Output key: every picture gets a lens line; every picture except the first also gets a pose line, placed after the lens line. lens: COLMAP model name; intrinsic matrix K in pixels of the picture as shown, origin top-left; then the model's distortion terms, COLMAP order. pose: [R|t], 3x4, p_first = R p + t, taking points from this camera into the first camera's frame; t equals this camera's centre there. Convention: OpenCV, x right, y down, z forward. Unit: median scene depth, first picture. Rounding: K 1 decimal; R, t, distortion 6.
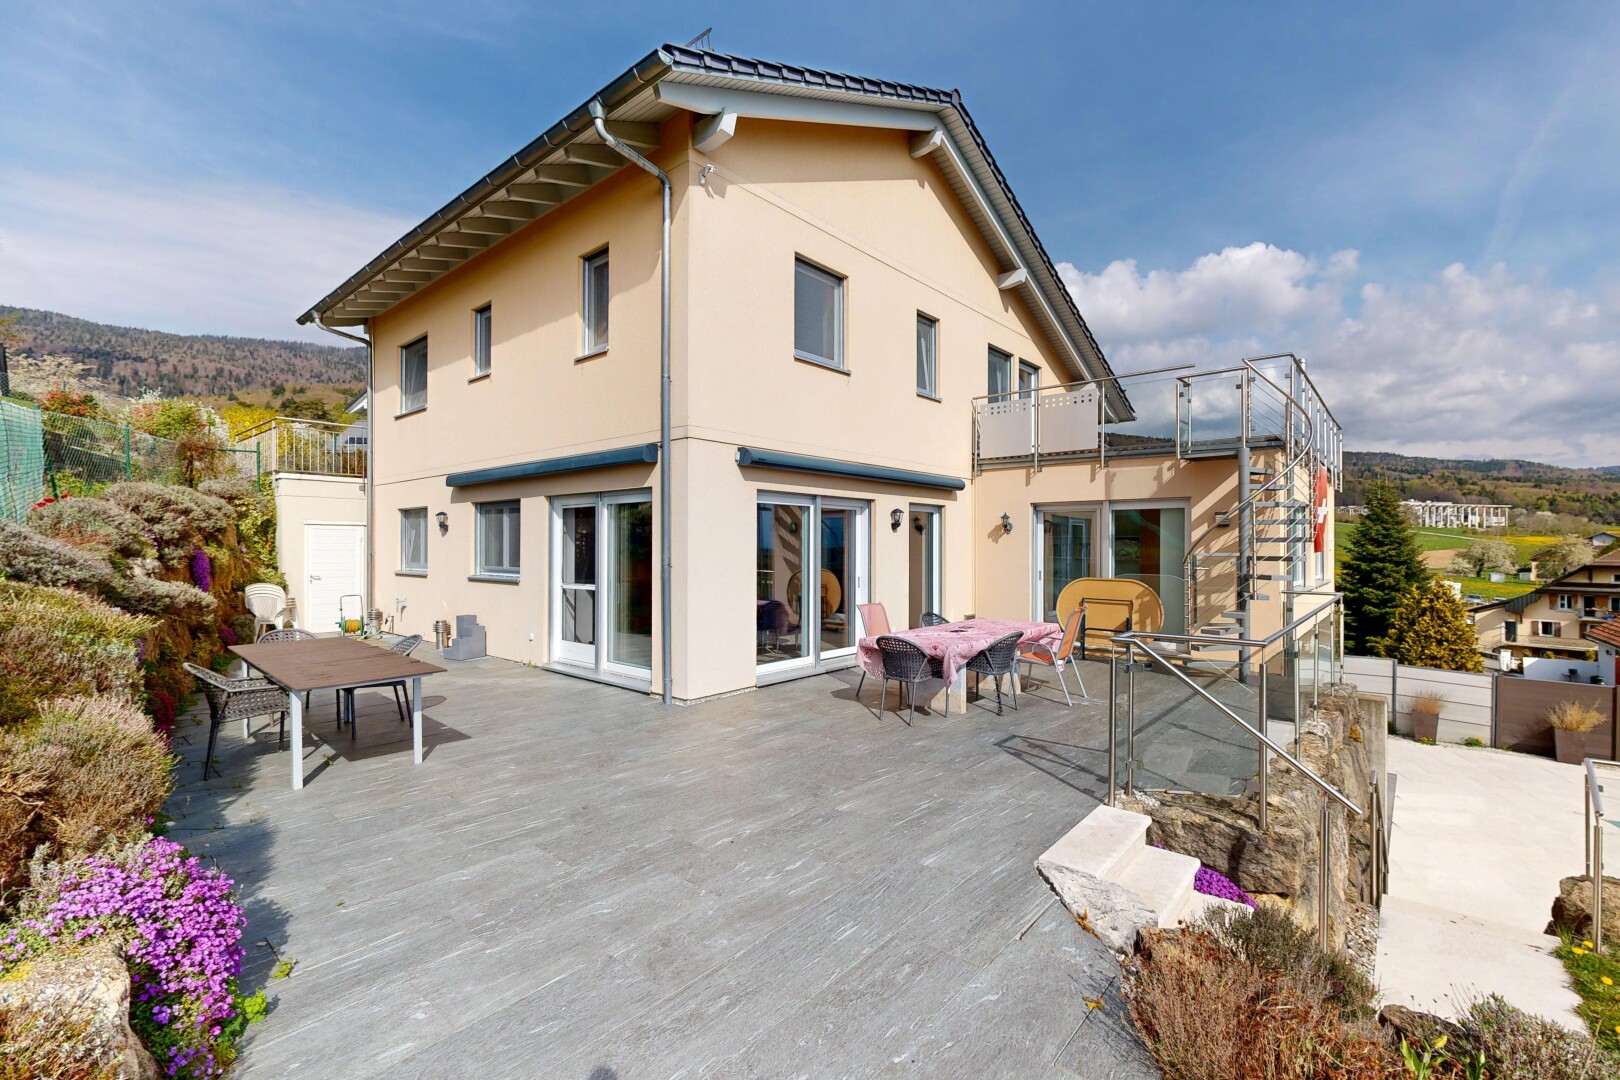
lens RADIAL K [[703.8, 0, 813.4], [0, 703.8, 543.3], [0, 0, 1]] dist [0.000747, 0.000122]
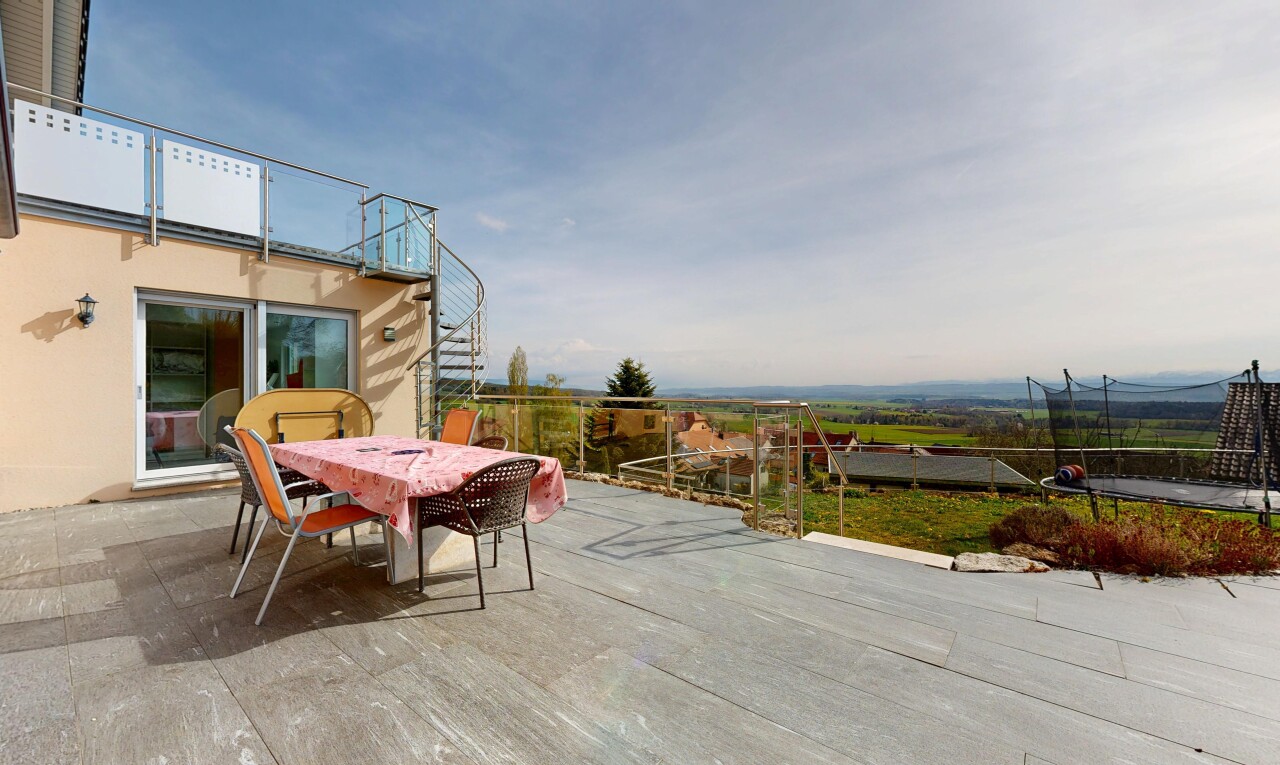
lens RADIAL K [[503.1, 0, 642.9], [0, 503.1, 384.8], [0, 0, 1]] dist [-0.003112, -0.000095]
pose [[-0.019643, 0.002656, 0.999804, -0.357686], [0.000264, 0.999996, -0.002652, 0.075865], [-0.999807, 0.000212, -0.019644, 0.983238]]
